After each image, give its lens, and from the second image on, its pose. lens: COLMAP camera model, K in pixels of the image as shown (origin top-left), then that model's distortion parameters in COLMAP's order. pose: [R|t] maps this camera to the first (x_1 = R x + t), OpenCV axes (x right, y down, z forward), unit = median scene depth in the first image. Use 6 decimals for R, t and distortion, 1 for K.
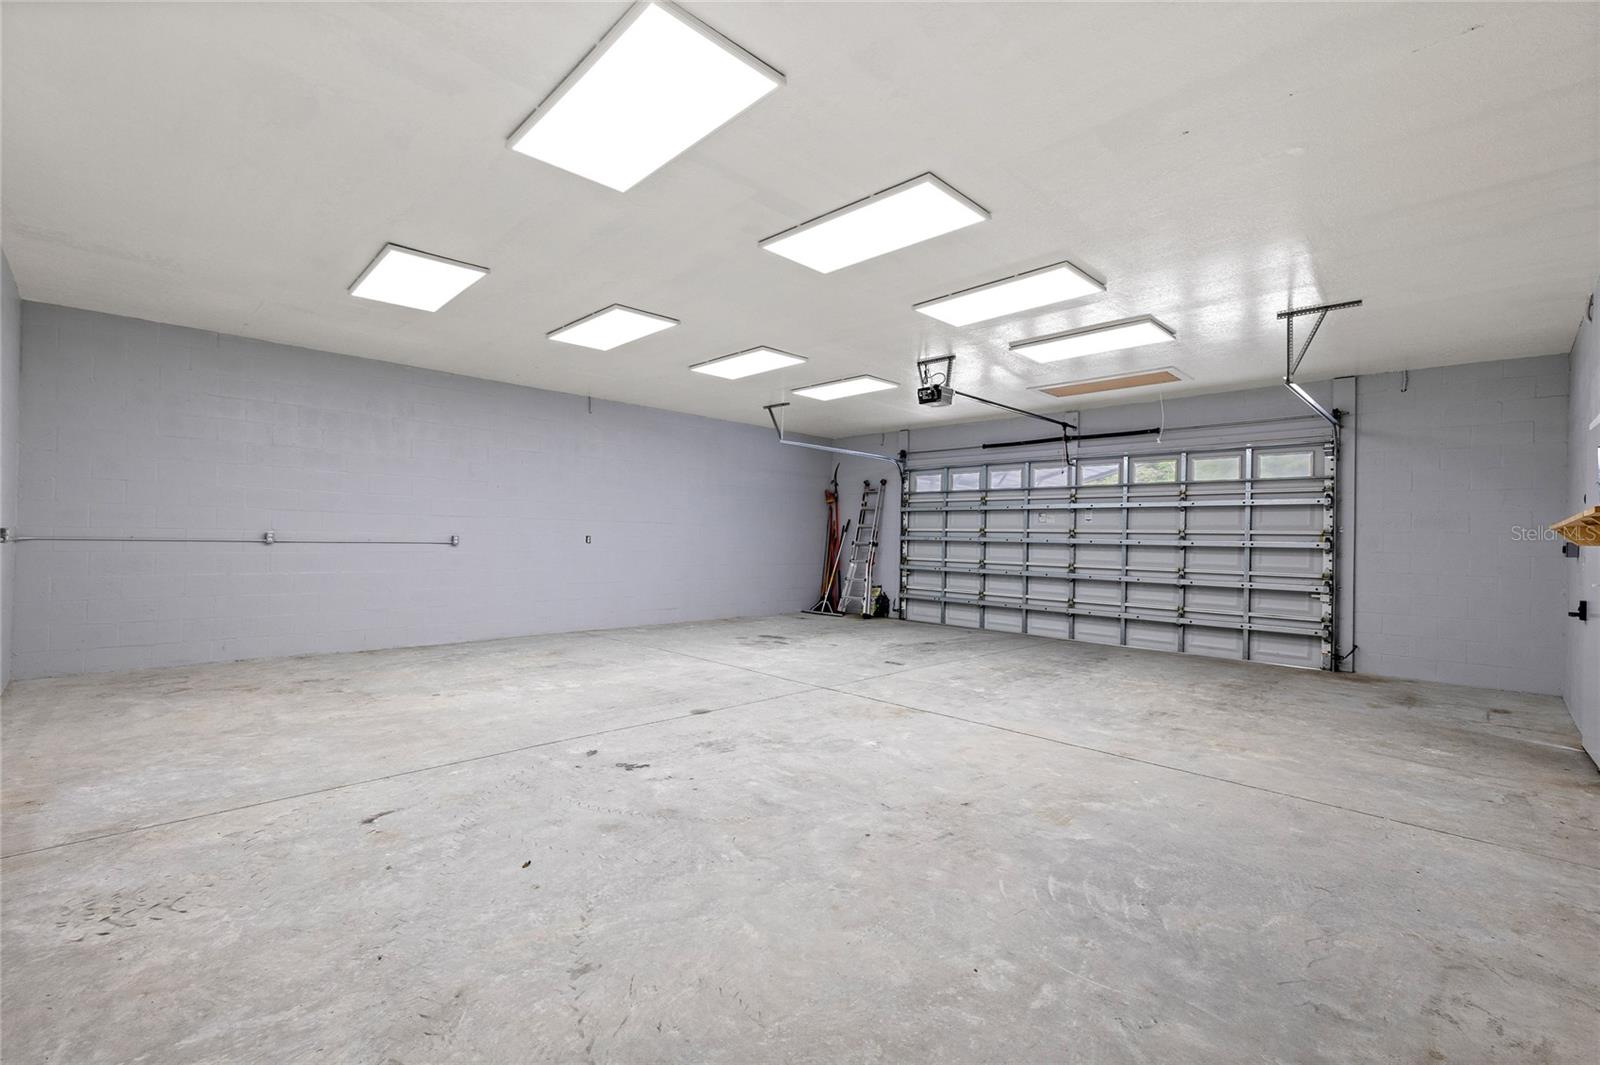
lens RADIAL K [[686.6, 0, 779.4], [0, 686.6, 536.6], [0, 0, 1]] dist [-0.002620, -0.000161]
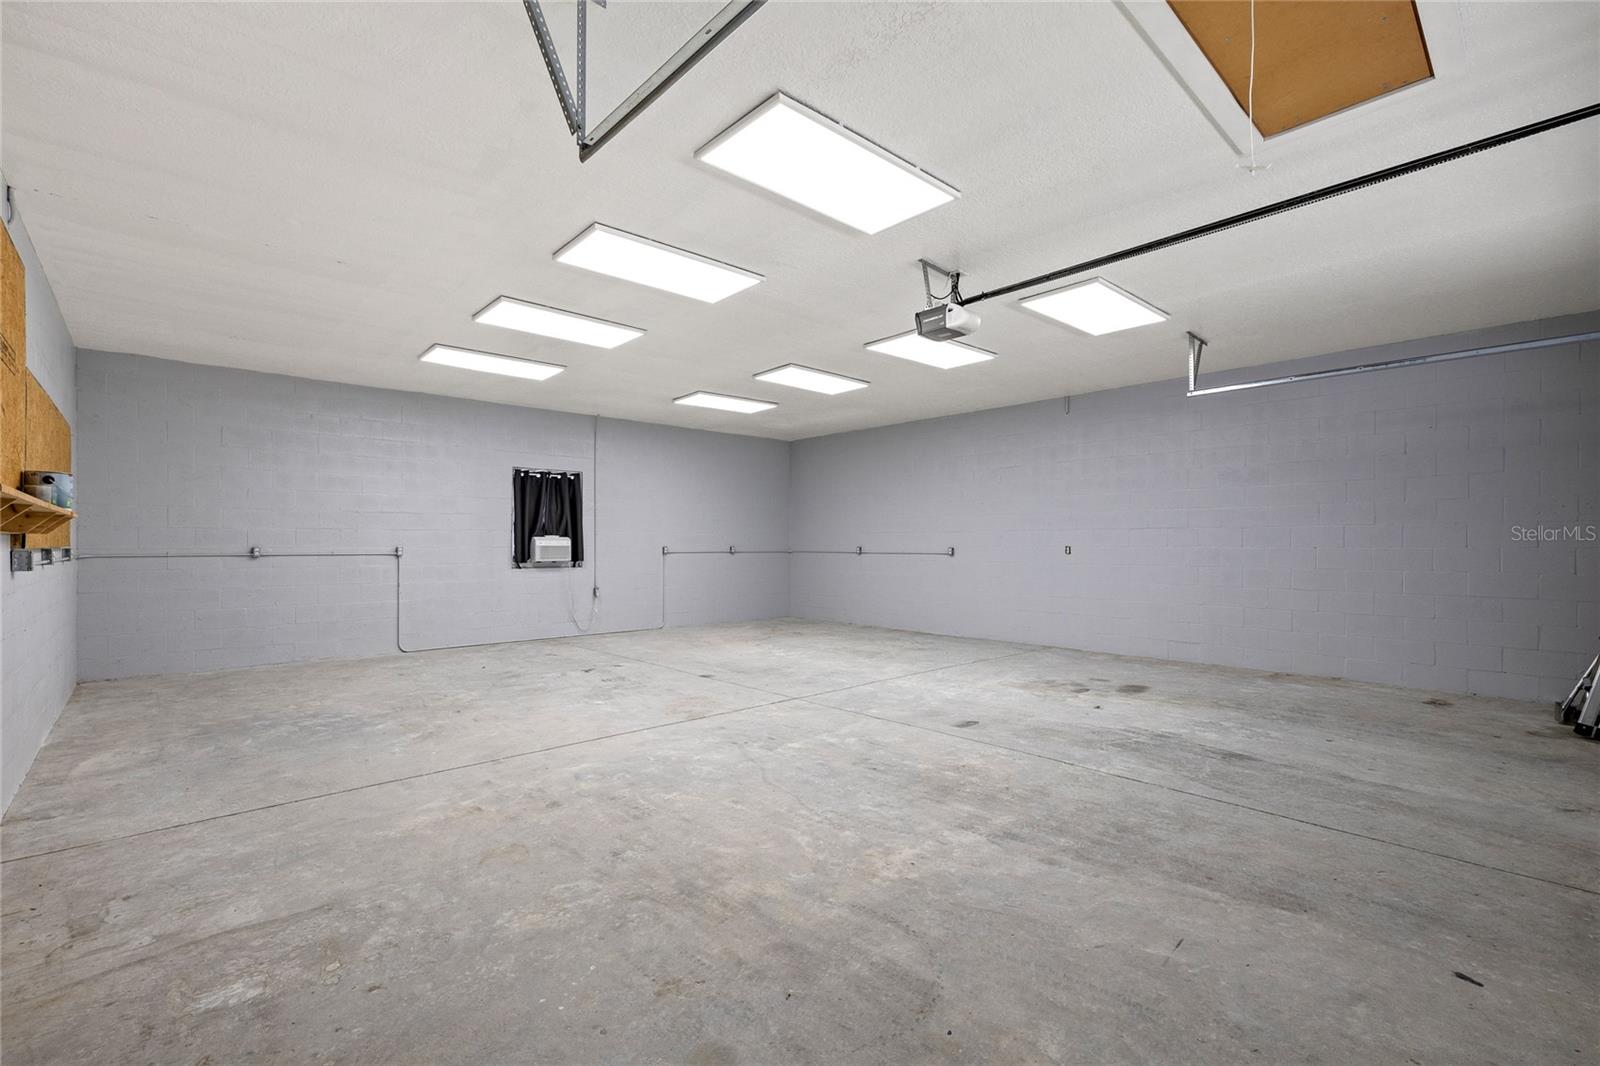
lens RADIAL K [[686.6, 0, 779.4], [0, 686.6, 537.1], [0, 0, 1]] dist [-0.002620, -0.000161]
pose [[-0.025580, -0.030081, -0.999220, 1.639289], [-0.000640, 0.999547, -0.030075, 0.037428], [0.999673, -0.000130, -0.025587, 1.594033]]
